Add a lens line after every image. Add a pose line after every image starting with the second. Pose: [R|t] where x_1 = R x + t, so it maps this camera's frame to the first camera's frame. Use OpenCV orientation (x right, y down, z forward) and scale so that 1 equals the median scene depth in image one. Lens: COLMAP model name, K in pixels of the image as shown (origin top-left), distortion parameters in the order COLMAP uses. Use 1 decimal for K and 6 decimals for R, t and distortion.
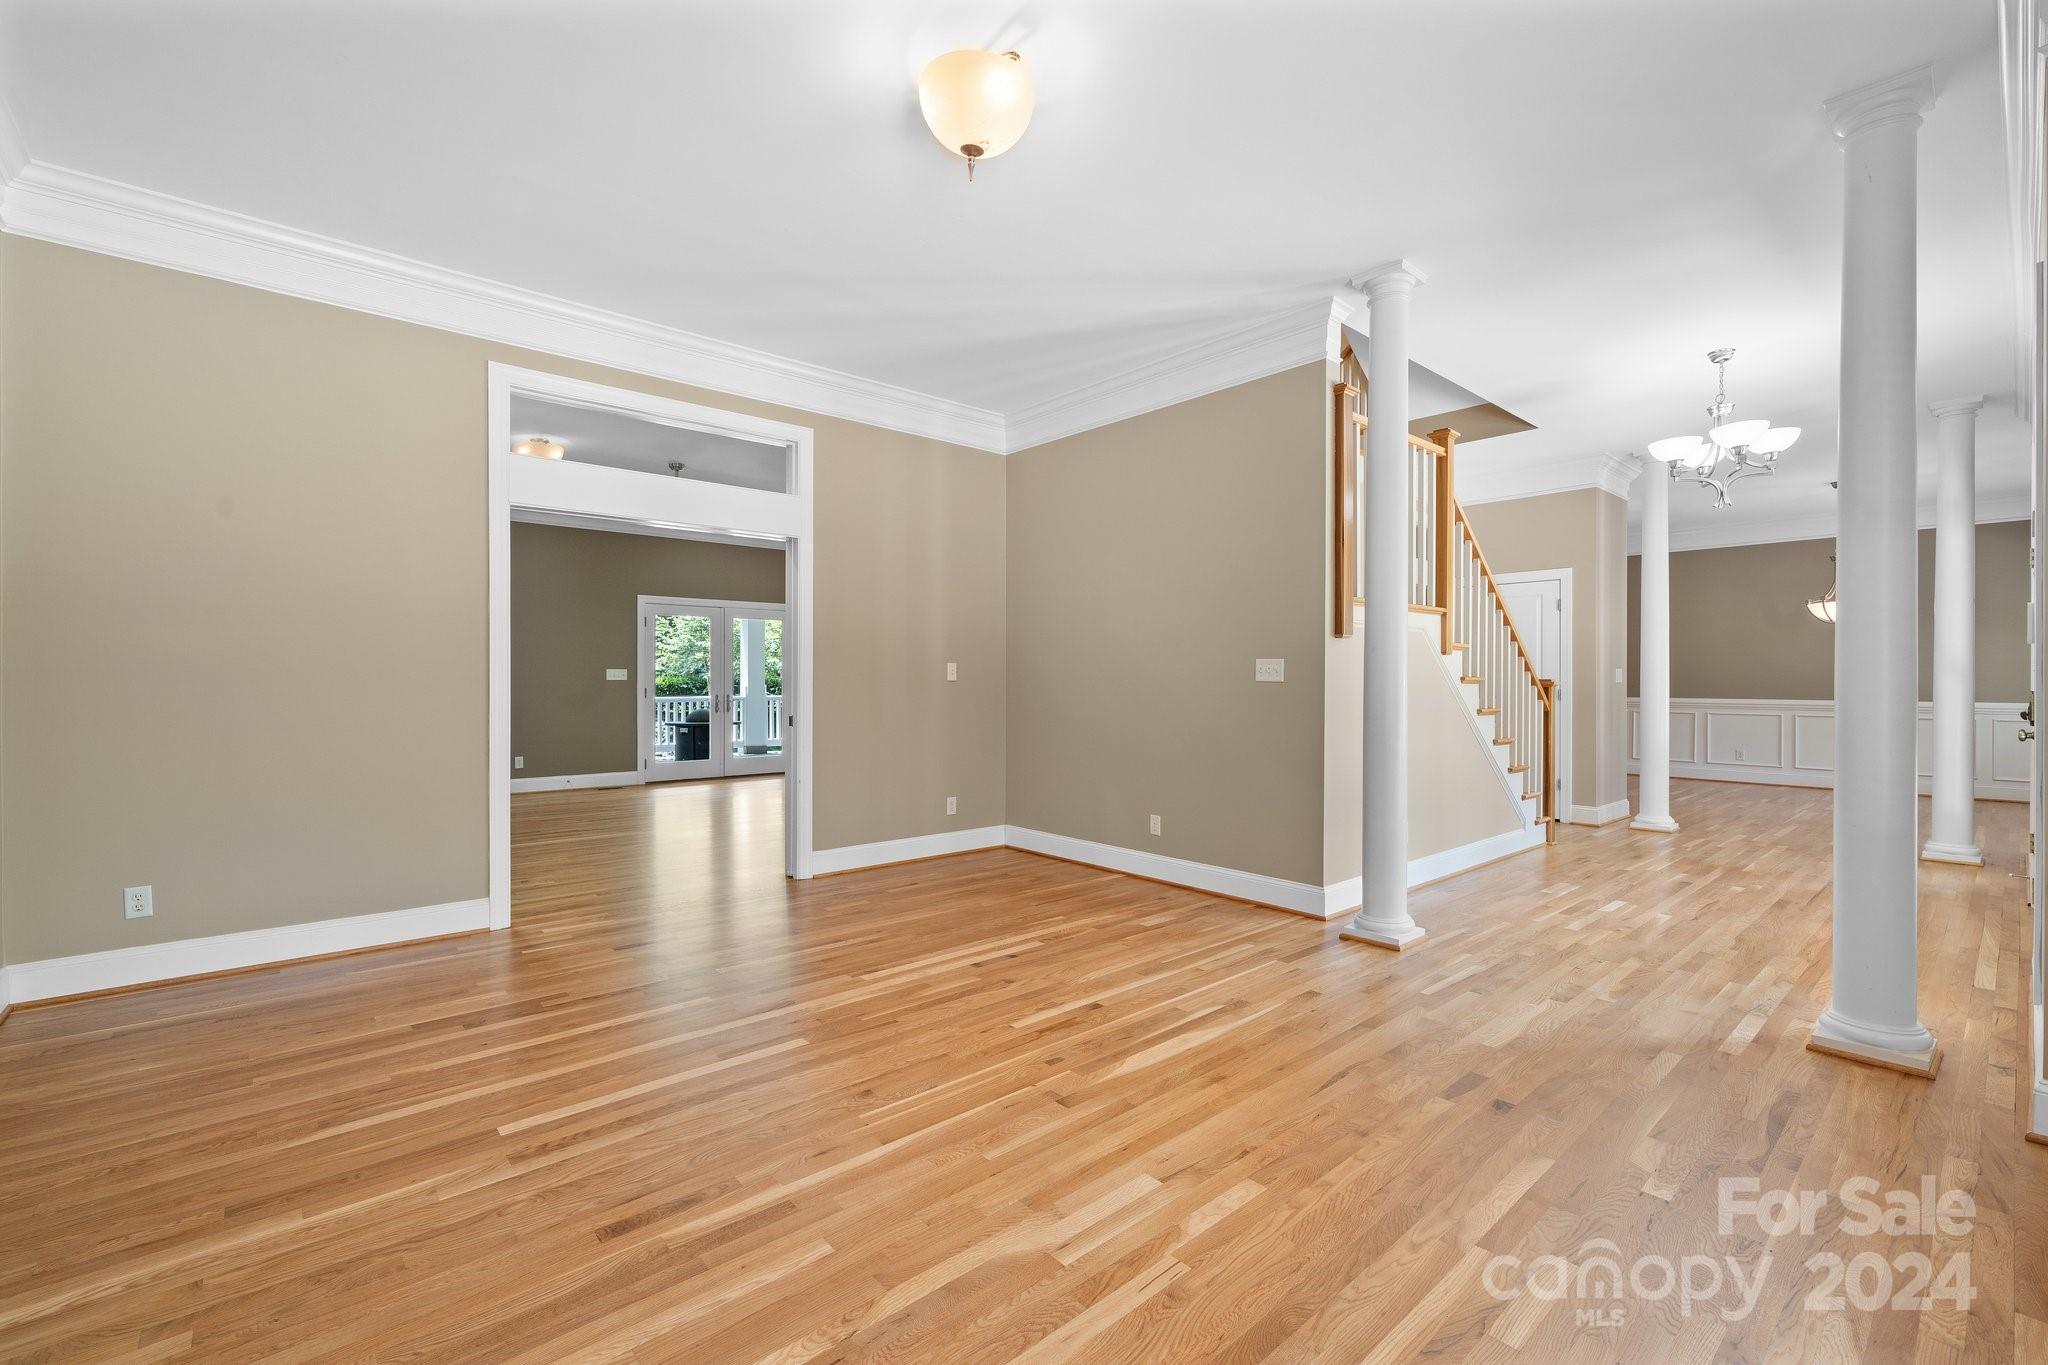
lens RADIAL K [[842.7, 0, 1024.1], [0, 842.7, 684.2], [0, 0, 1]] dist [0.001837, 0.000323]
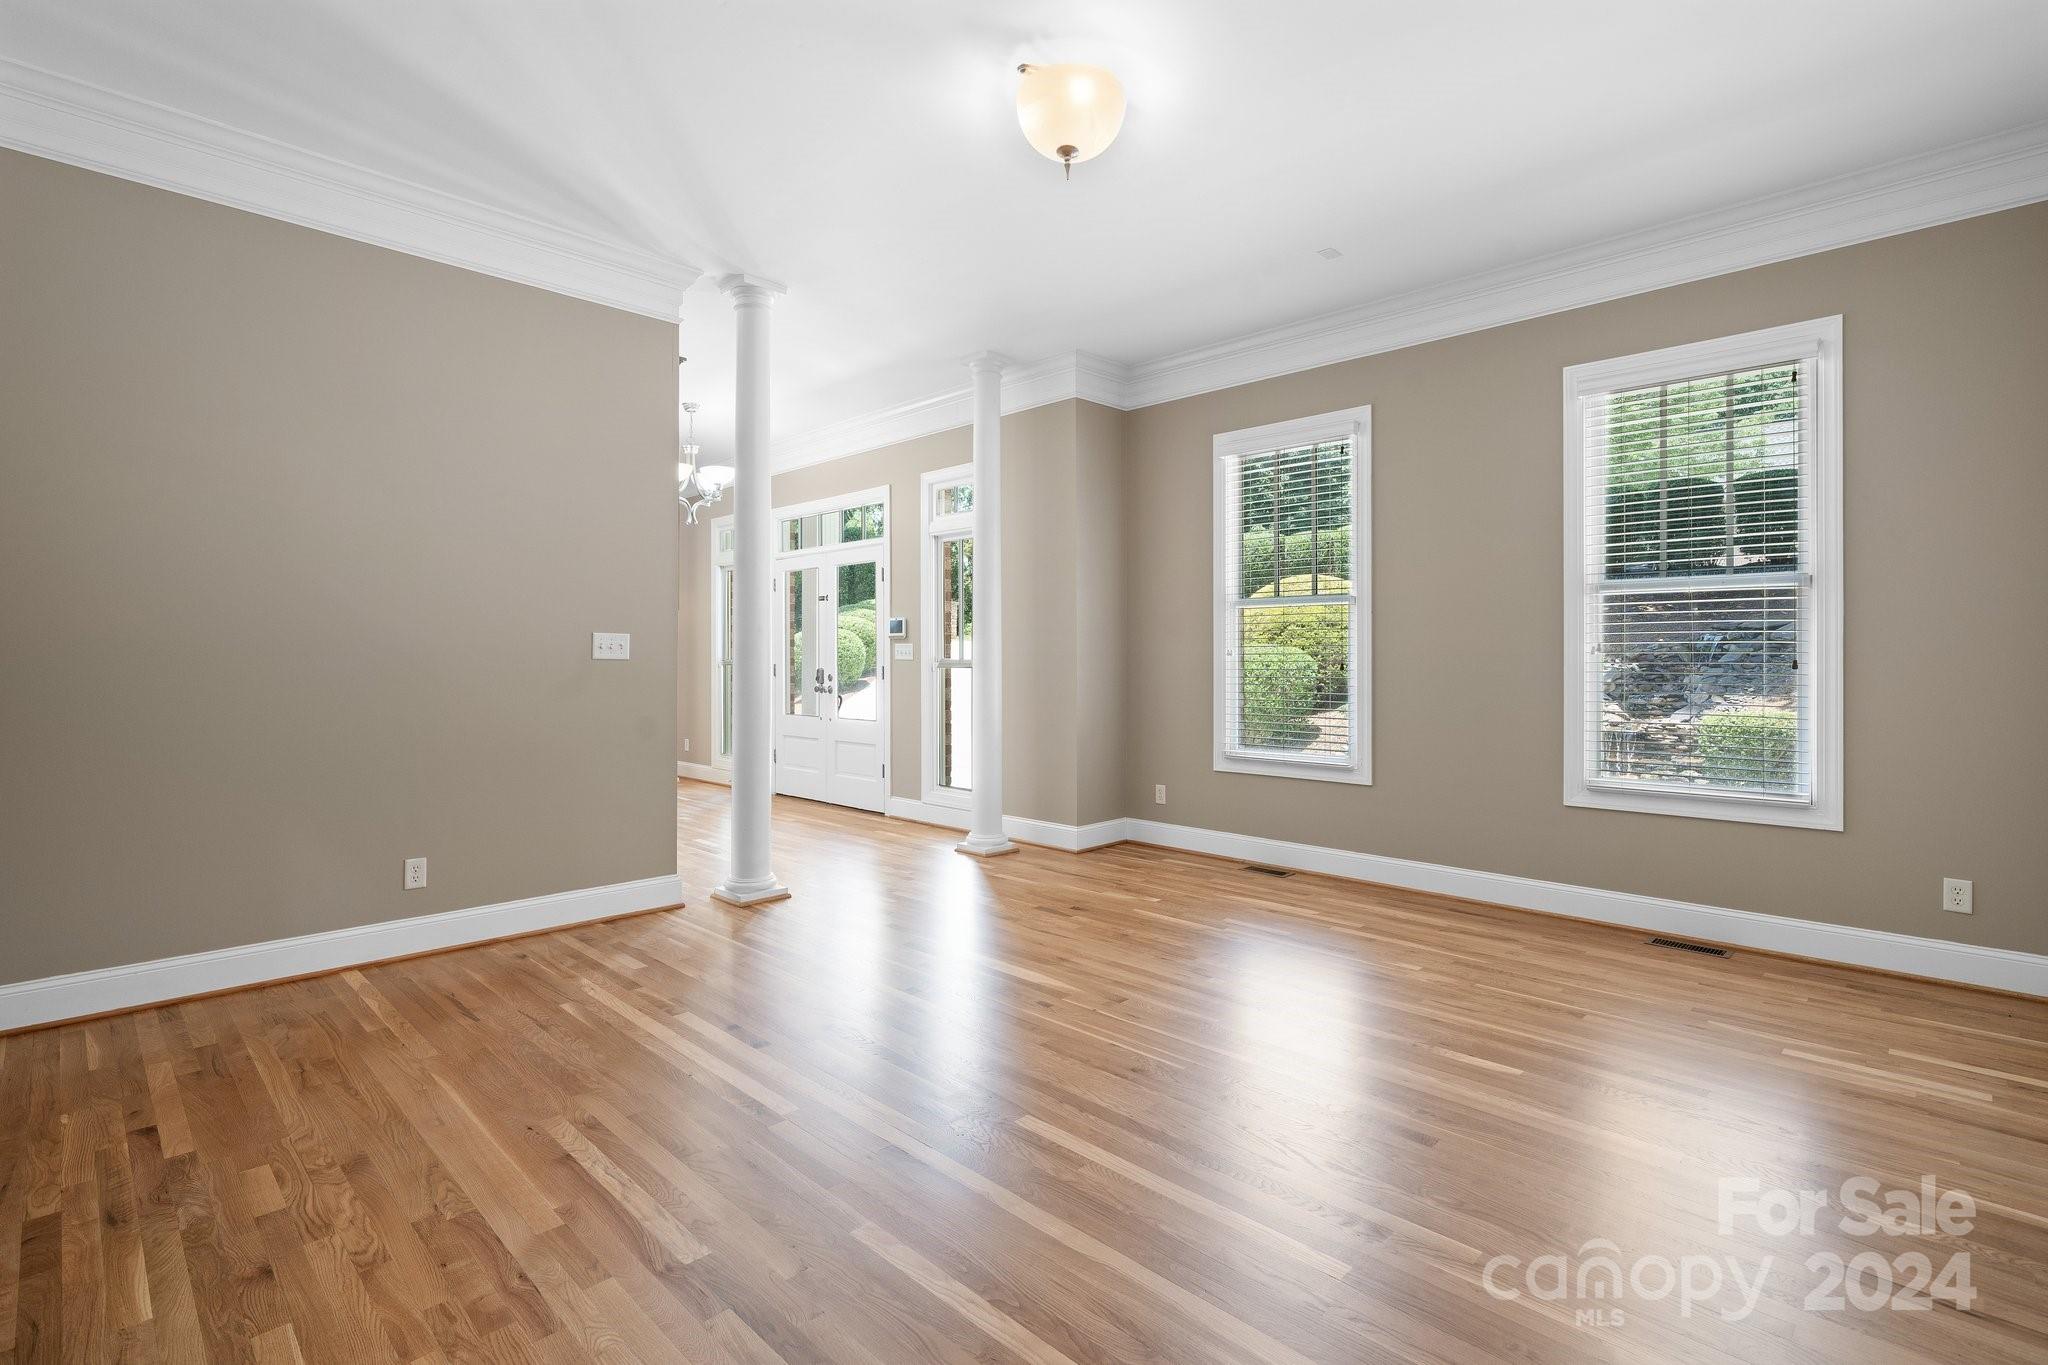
lens RADIAL K [[982.2, 0, 961.5], [0, 982.2, 653.2], [0, 0, 1]] dist [0.005683, -0.000746]
pose [[-0.034788, 0.002814, 0.999391, -0.763659], [0.001133, 0.999996, -0.002776, -0.006192], [-0.999394, 0.001036, -0.034791, 0.705108]]
